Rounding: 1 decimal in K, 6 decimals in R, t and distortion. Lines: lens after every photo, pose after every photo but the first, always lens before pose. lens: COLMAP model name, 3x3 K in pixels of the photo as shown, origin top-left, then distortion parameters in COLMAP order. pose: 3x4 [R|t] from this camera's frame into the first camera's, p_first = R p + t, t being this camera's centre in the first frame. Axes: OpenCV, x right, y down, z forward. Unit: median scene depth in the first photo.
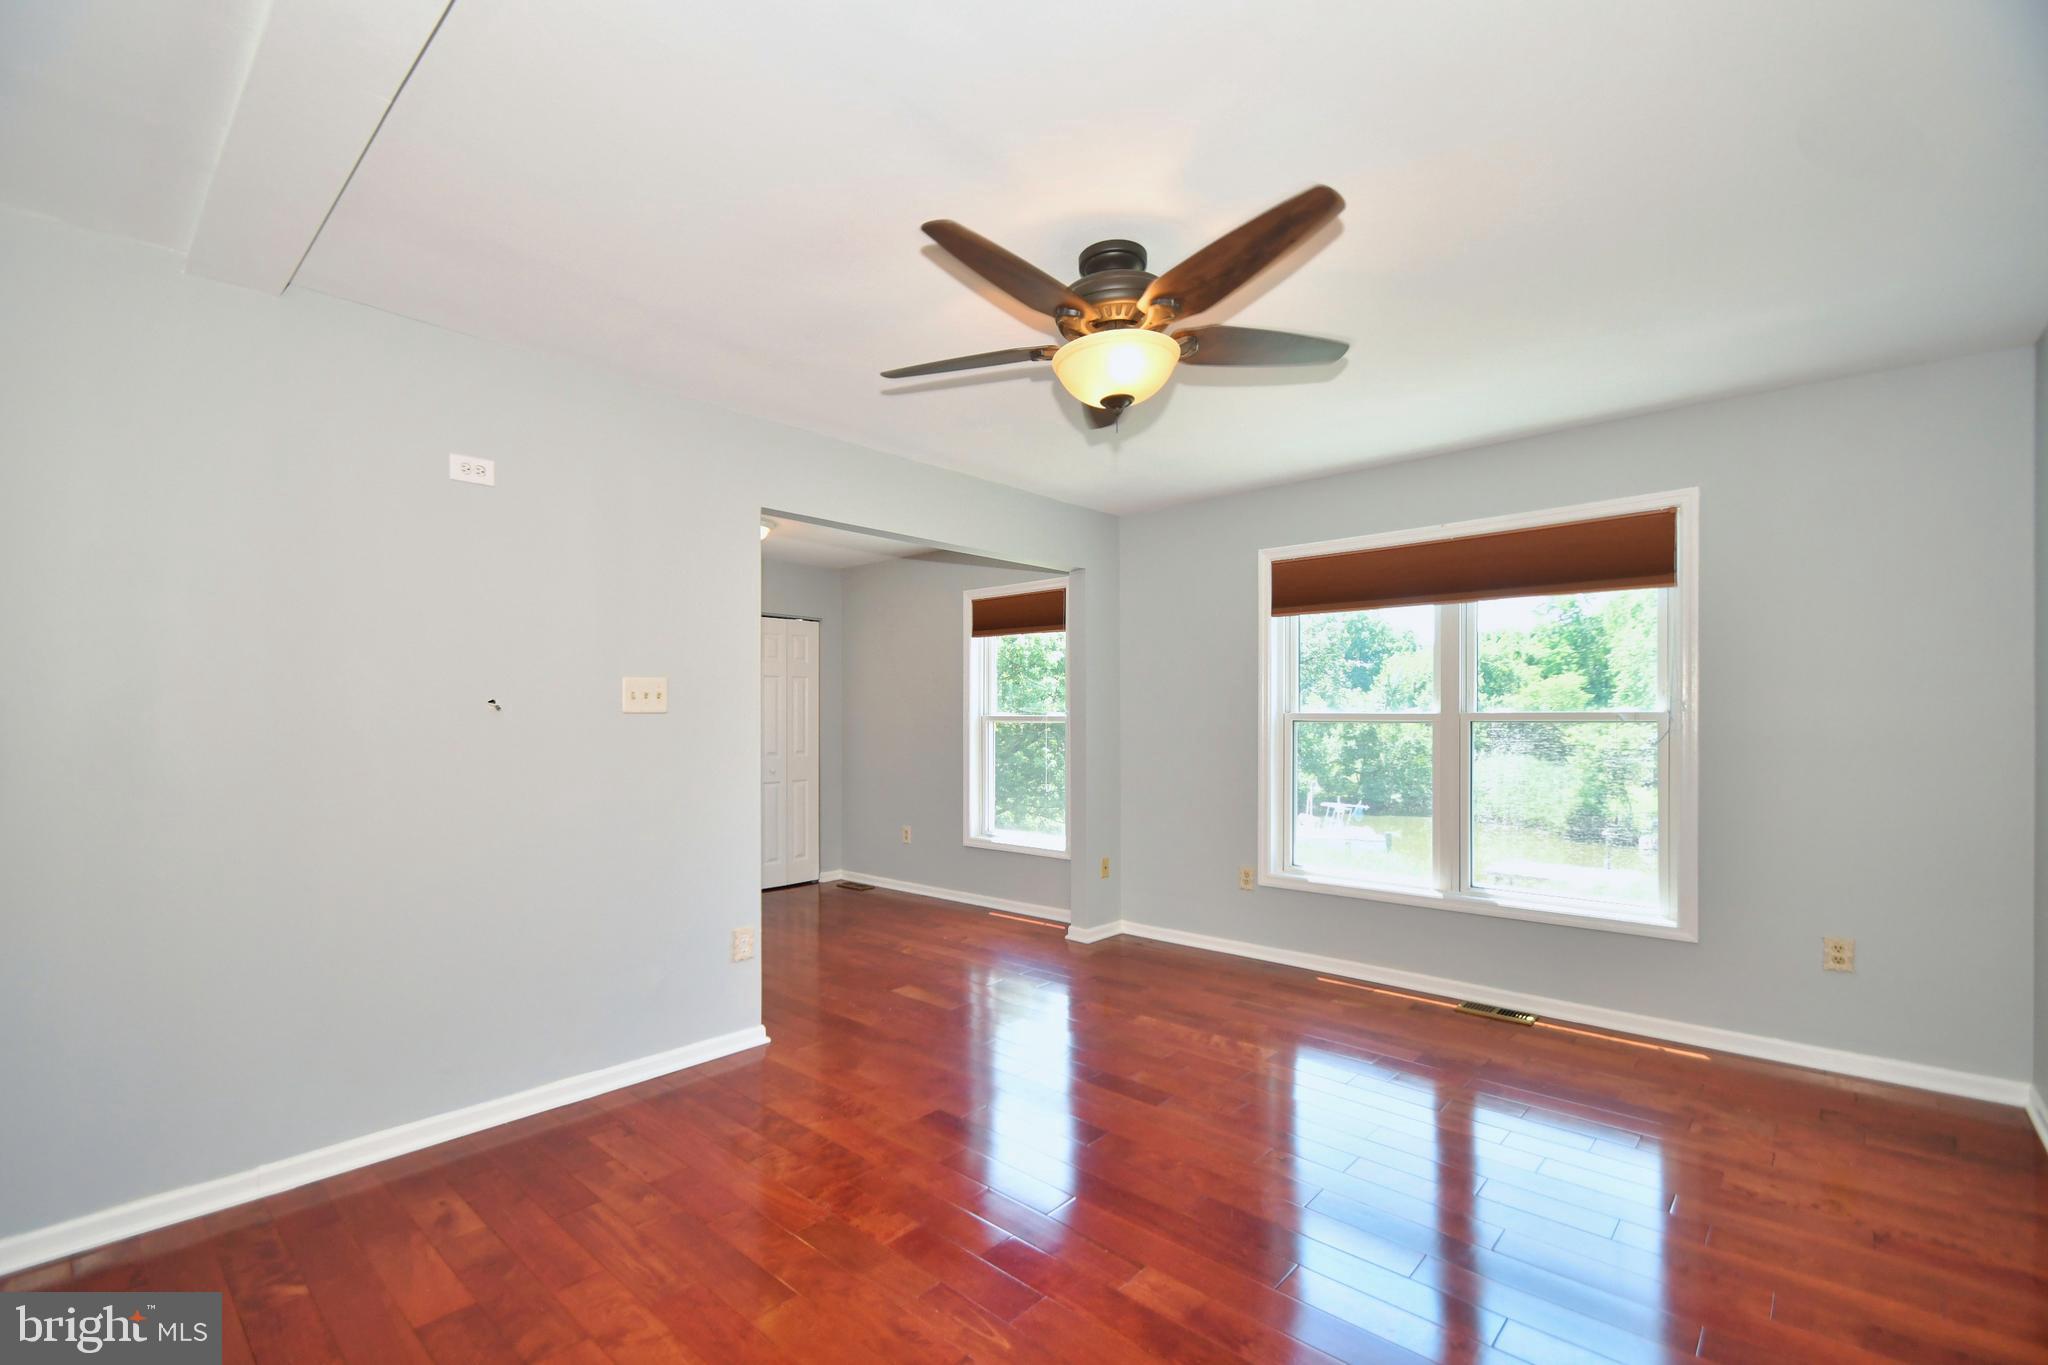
lens RADIAL K [[903.9, 0, 997.4], [0, 903.9, 716.5], [0, 0, 1]] dist [0.009525, -0.011003]
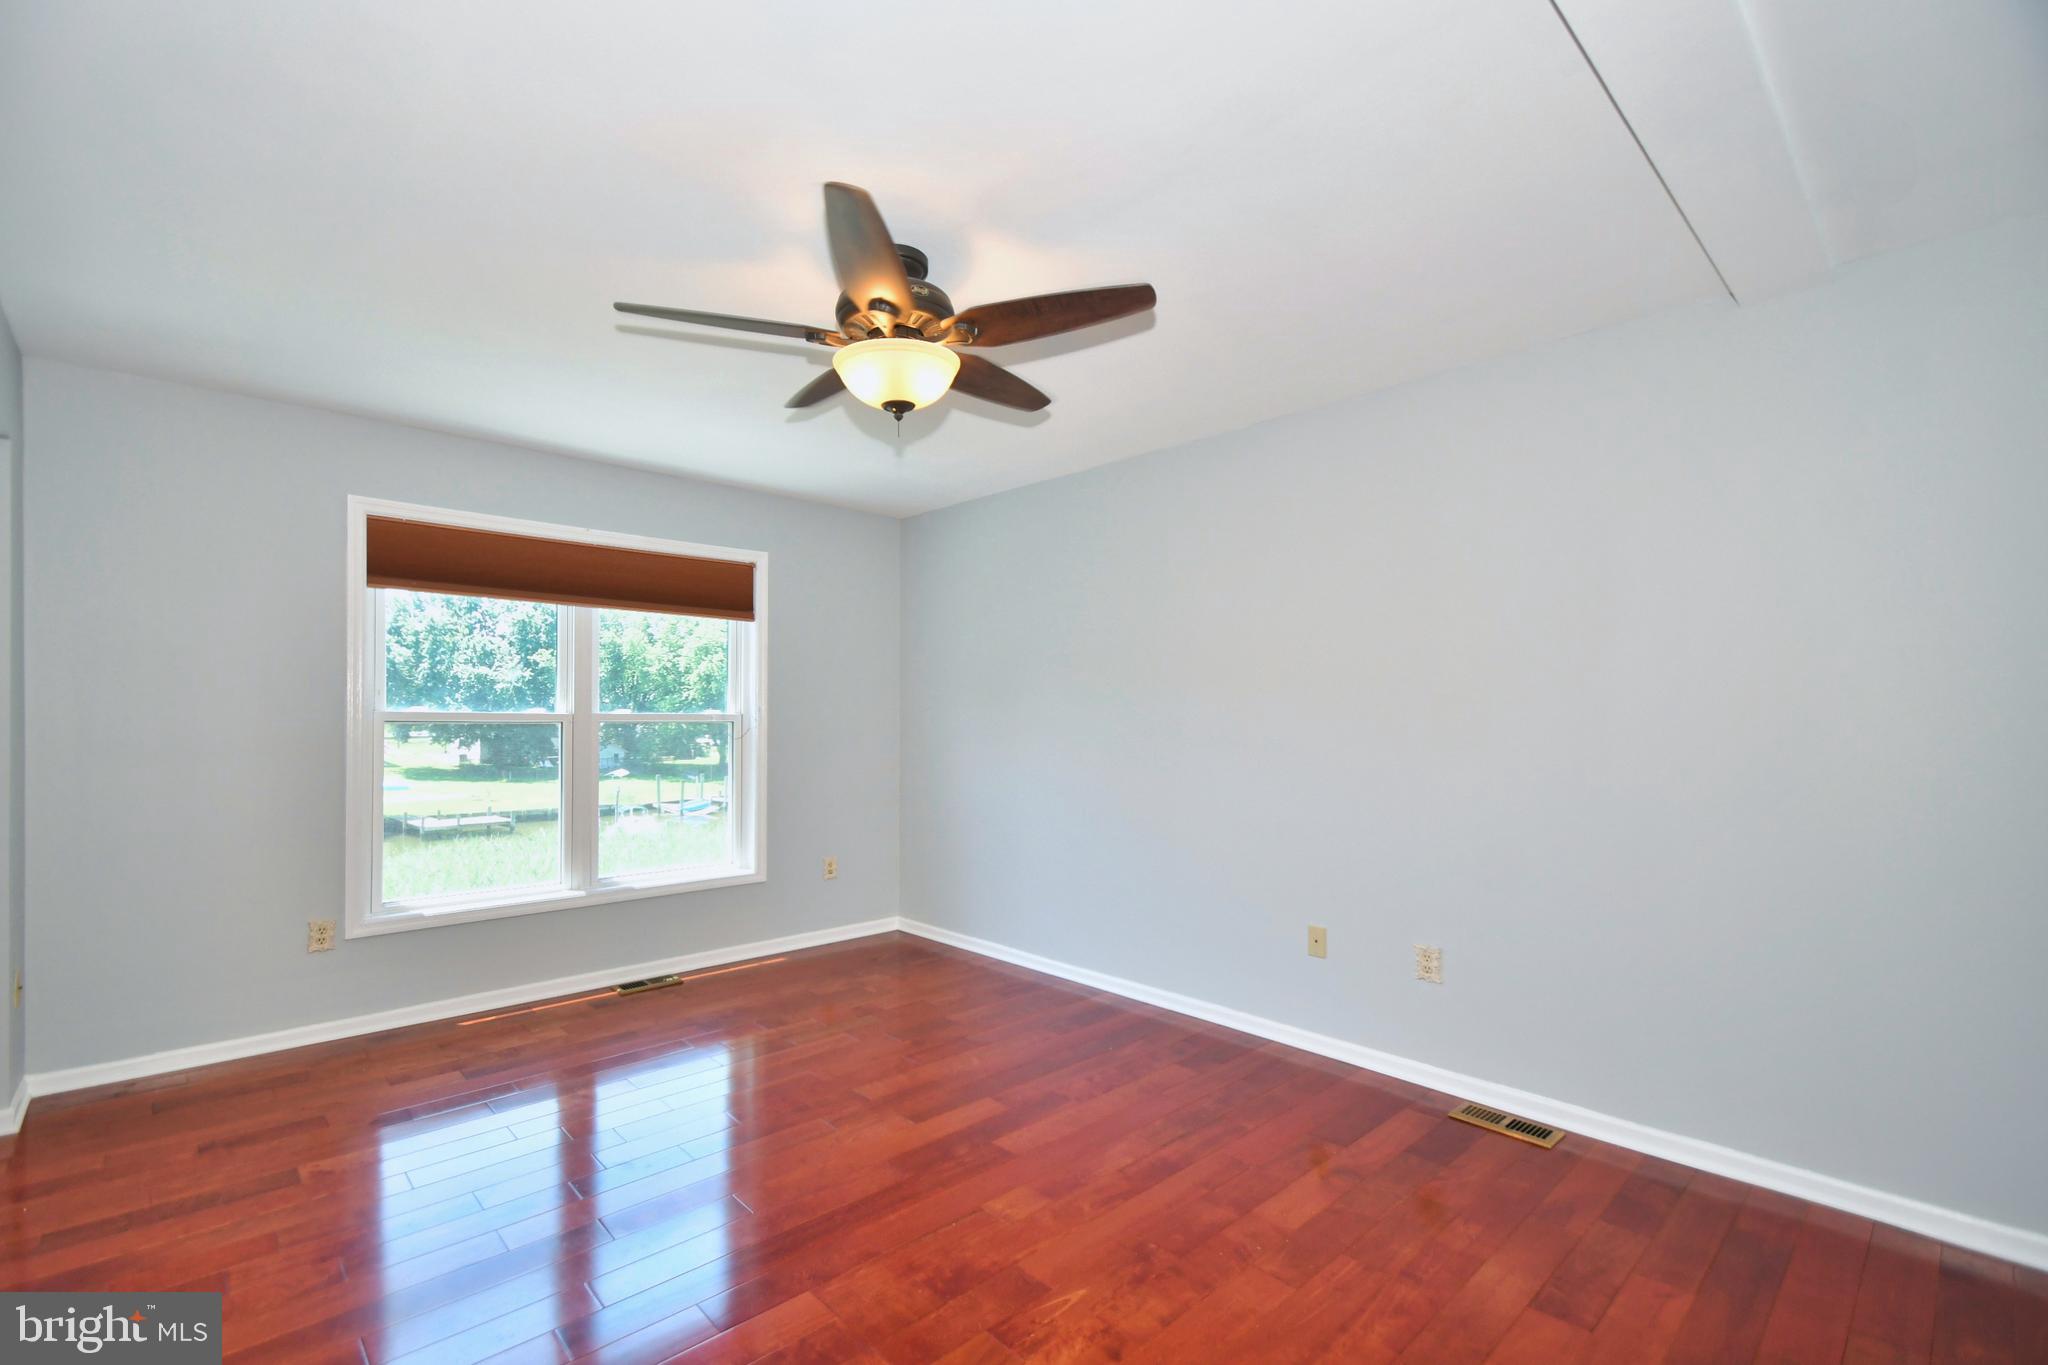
lens RADIAL K [[903.9, 0, 997.4], [0, 903.9, 716.5], [0, 0, 1]] dist [0.009525, -0.011003]
pose [[0.072263, 0.004345, 0.997376, -0.510077], [-0.001859, 0.999989, -0.004222, 0.003256], [-0.997384, -0.001549, 0.072270, 0.482385]]
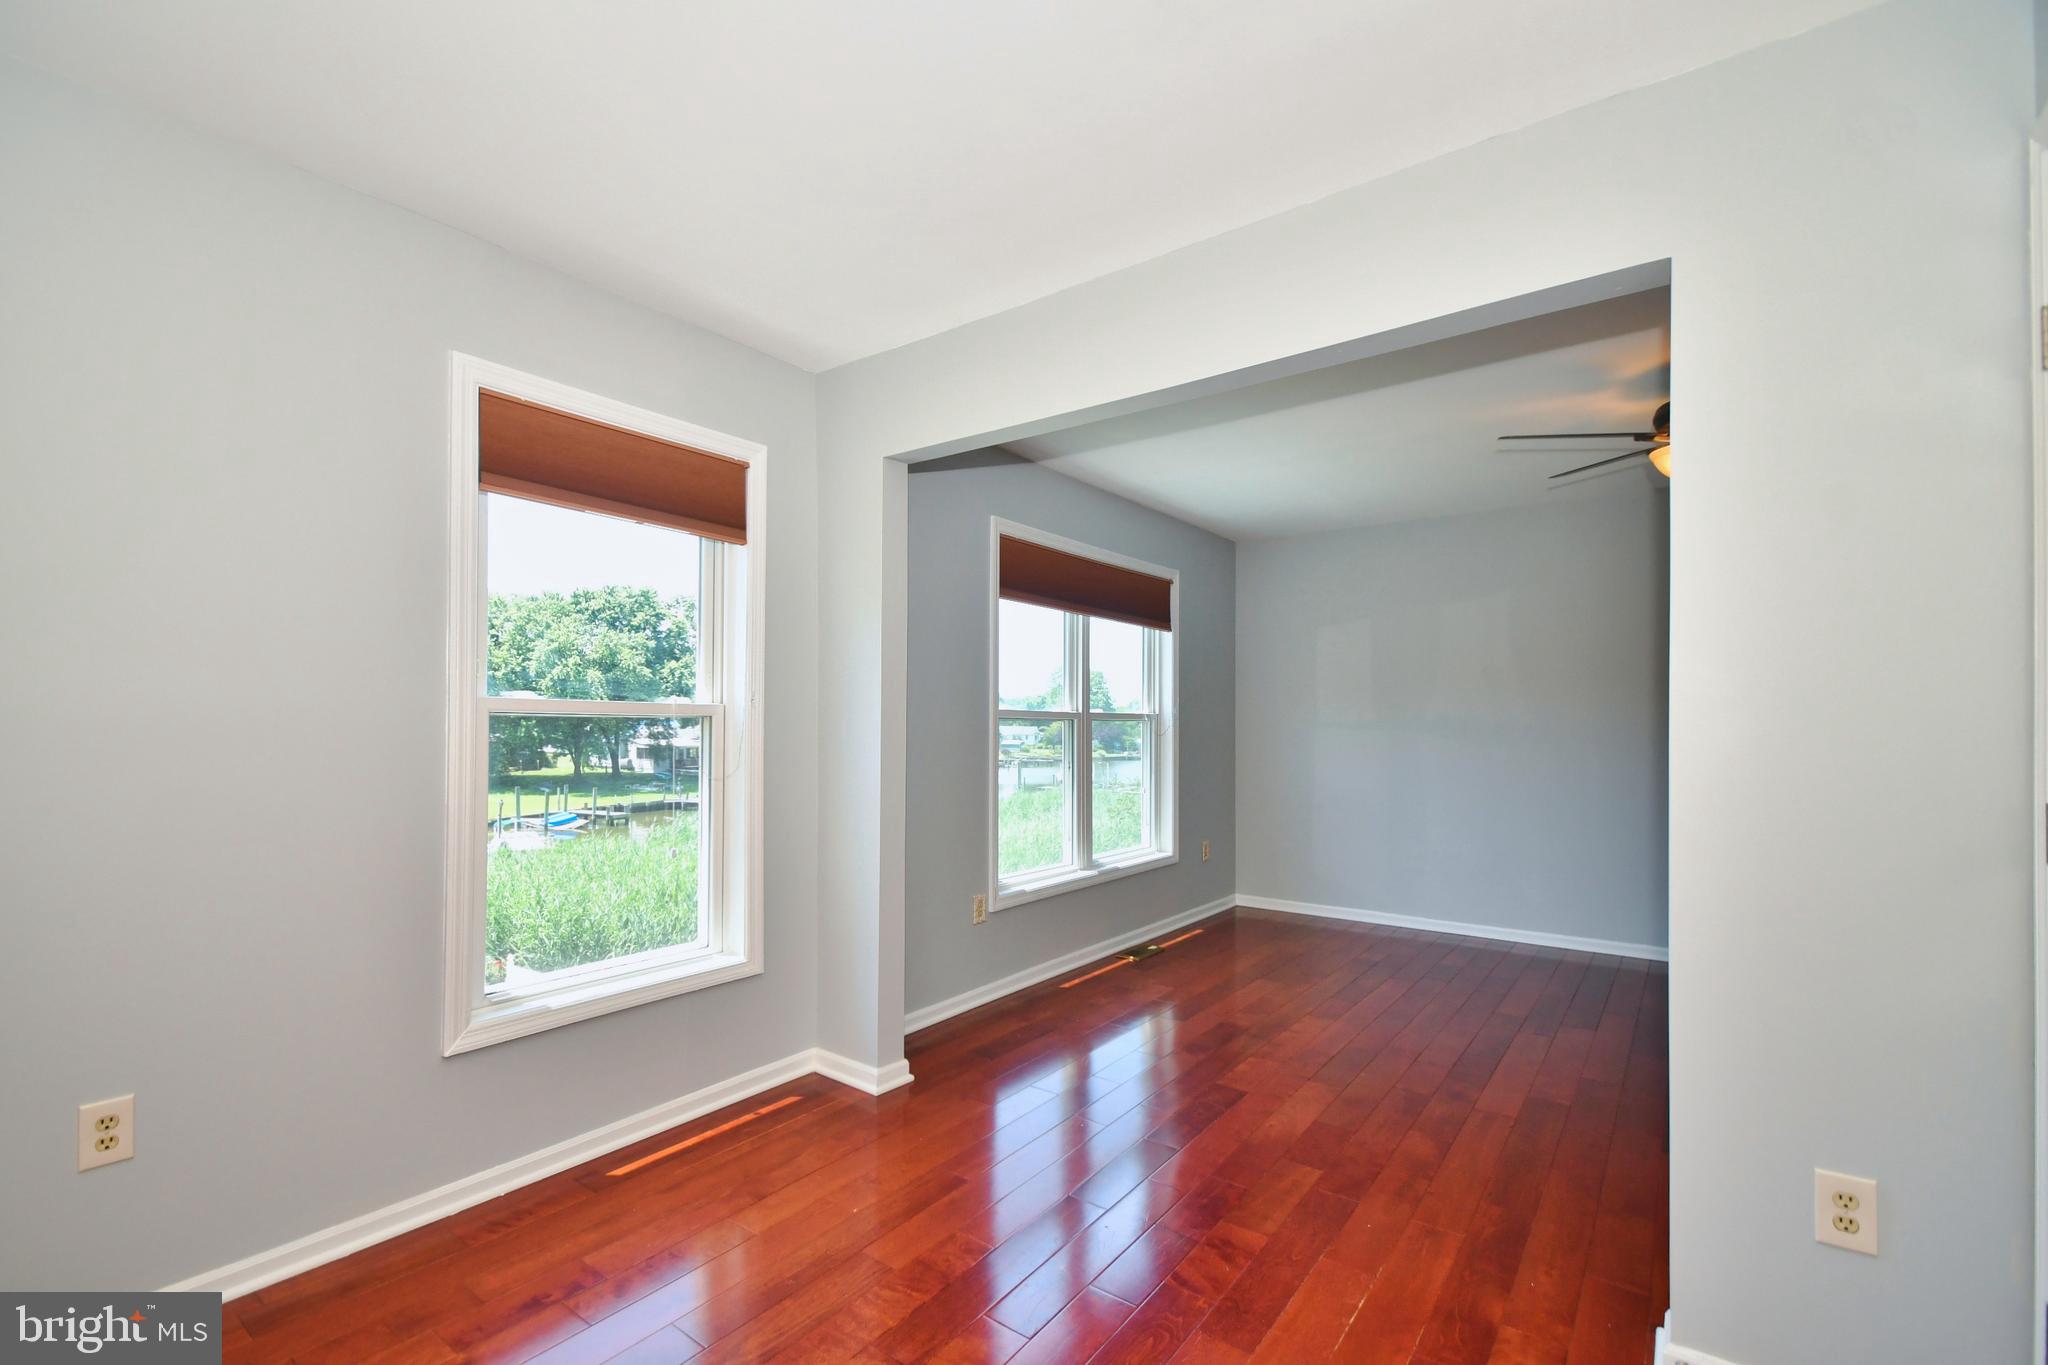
lens RADIAL K [[903.9, 0, 997.4], [0, 903.9, 716.5], [0, 0, 1]] dist [0.009525, -0.011003]
pose [[-0.085631, 0.013272, 0.996239, -0.665136], [-0.000768, 0.999910, -0.013387, 0.018281], [-0.996327, -0.001912, -0.085613, 1.279745]]
